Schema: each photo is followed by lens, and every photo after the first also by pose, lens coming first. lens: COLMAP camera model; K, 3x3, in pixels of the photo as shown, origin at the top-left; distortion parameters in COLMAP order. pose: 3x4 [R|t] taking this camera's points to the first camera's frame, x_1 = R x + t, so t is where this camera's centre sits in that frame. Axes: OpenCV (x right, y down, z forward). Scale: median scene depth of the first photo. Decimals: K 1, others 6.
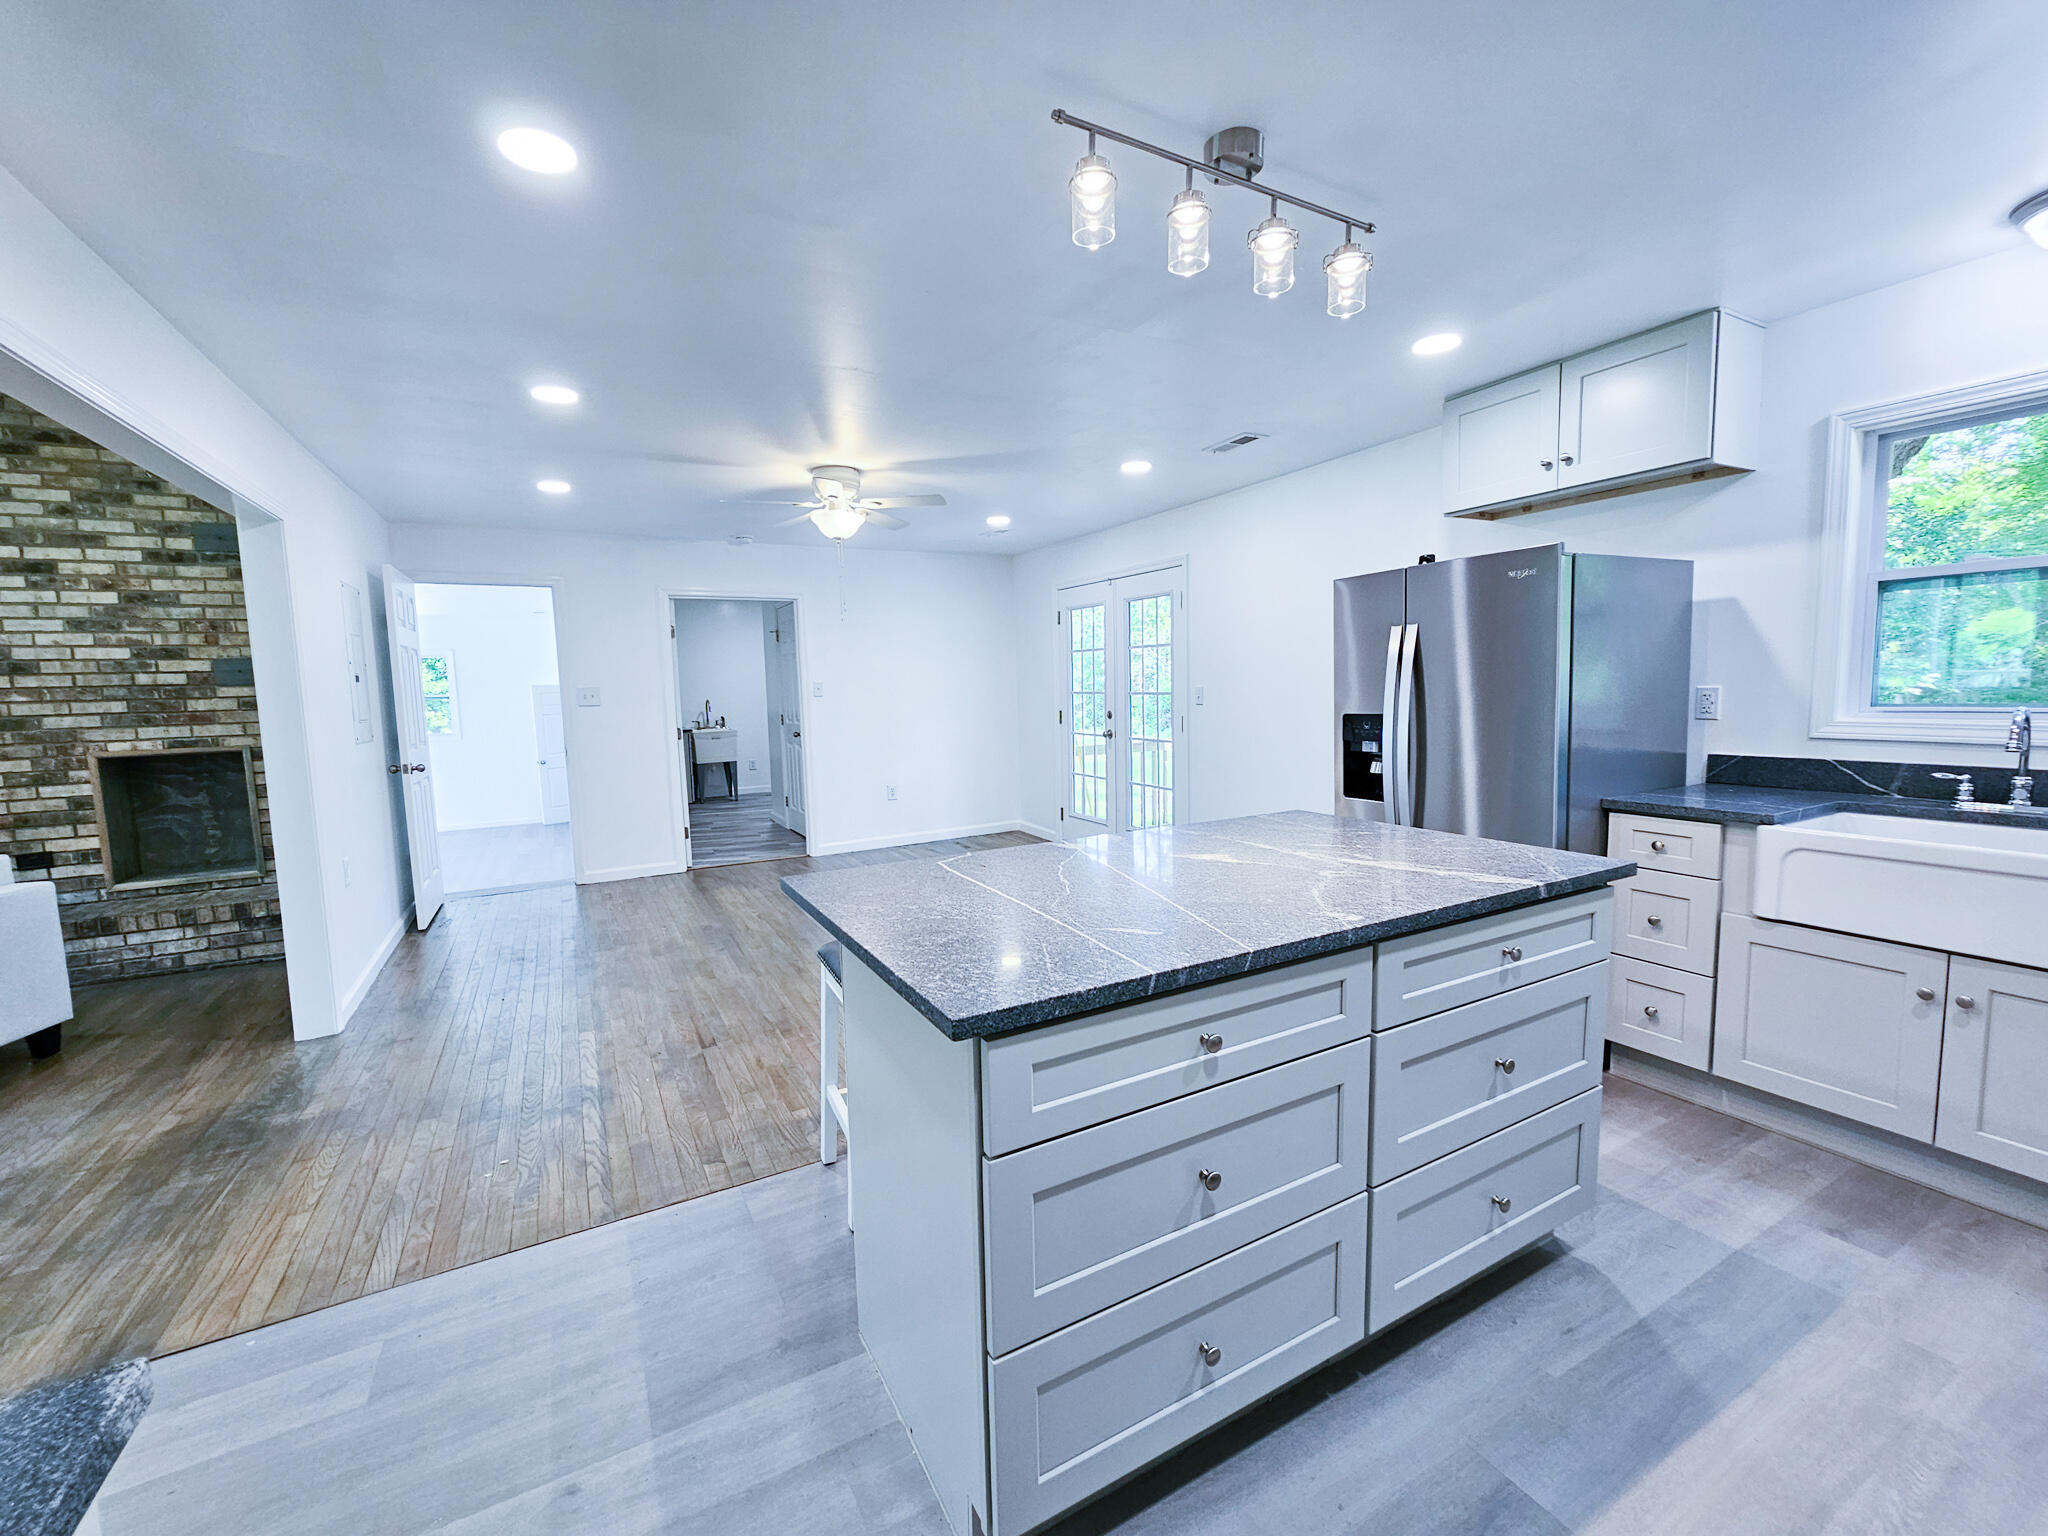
lens RADIAL K [[844.1, 0, 1021.7], [0, 844.1, 767.4], [0, 0, 1]] dist [-0.002745, 0.001851]
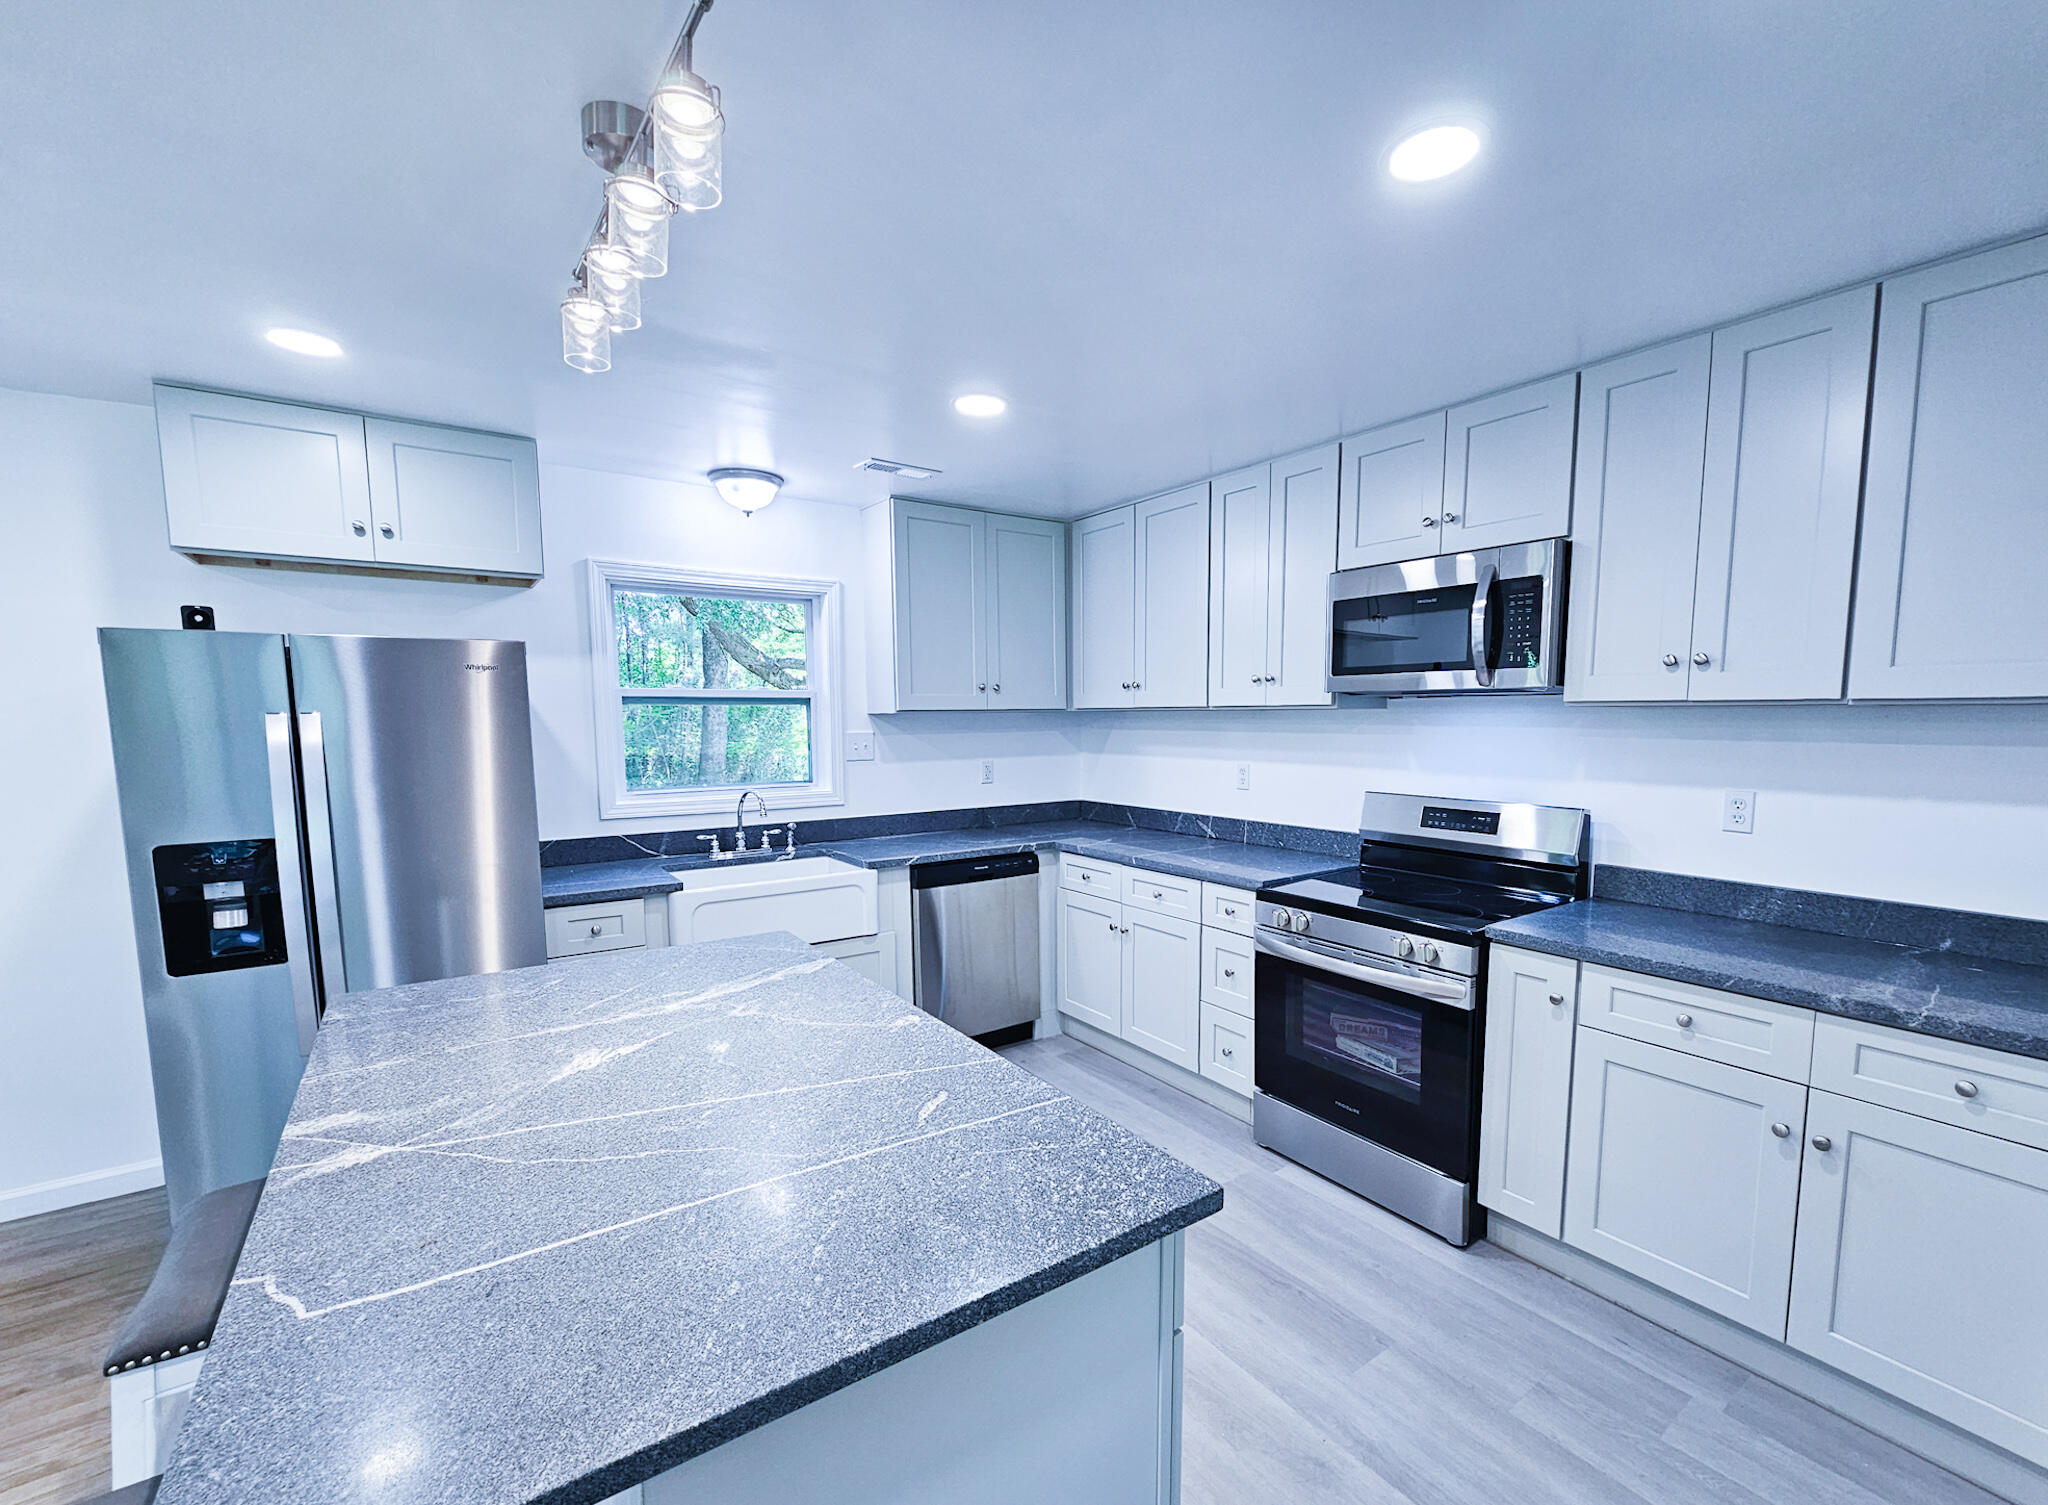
lens RADIAL K [[856.2, 0, 1074.1], [0, 856.2, 801.5], [0, 0, 1]] dist [-0.000837, -0.000220]
pose [[-0.130067, -0.067715, 0.989190, -0.249553], [0.103250, 0.991316, 0.081436, -0.059358], [-0.986115, 0.112726, -0.121946, 0.308143]]
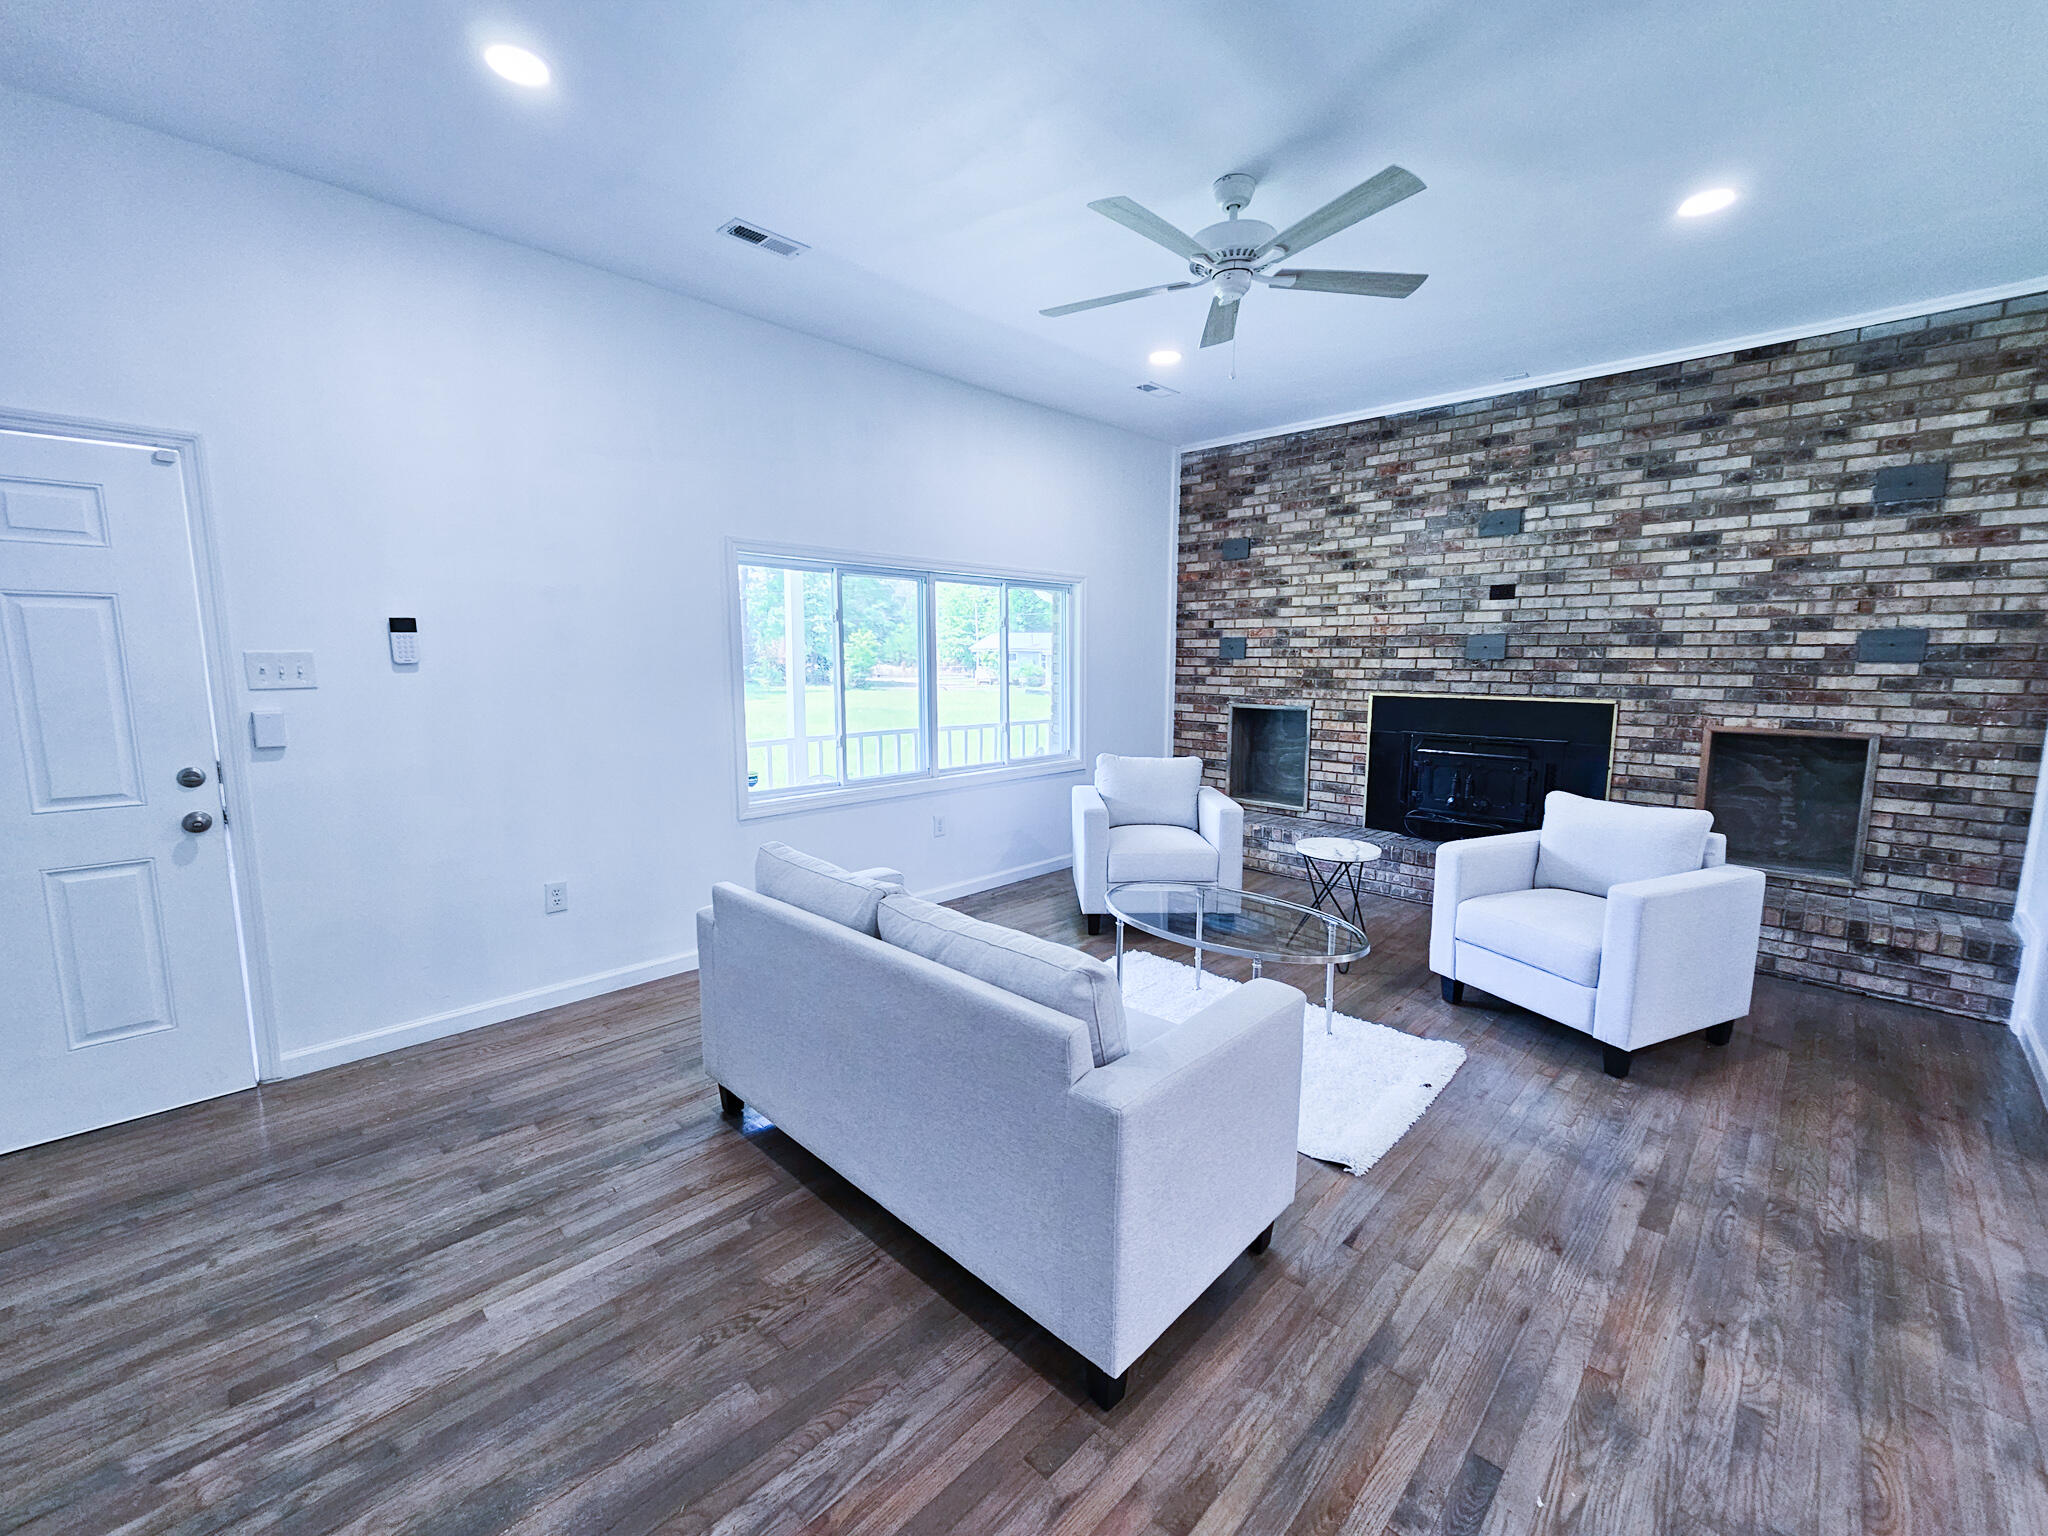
lens RADIAL K [[844.1, 0, 1021.1], [0, 844.1, 769.5], [0, 0, 1]] dist [-0.002745, 0.001851]
pose [[0.295909, 0.157386, -0.942161, -0.403162], [-0.107457, 0.985557, 0.130886, -0.009961], [0.949153, 0.062511, 0.308548, -0.069192]]
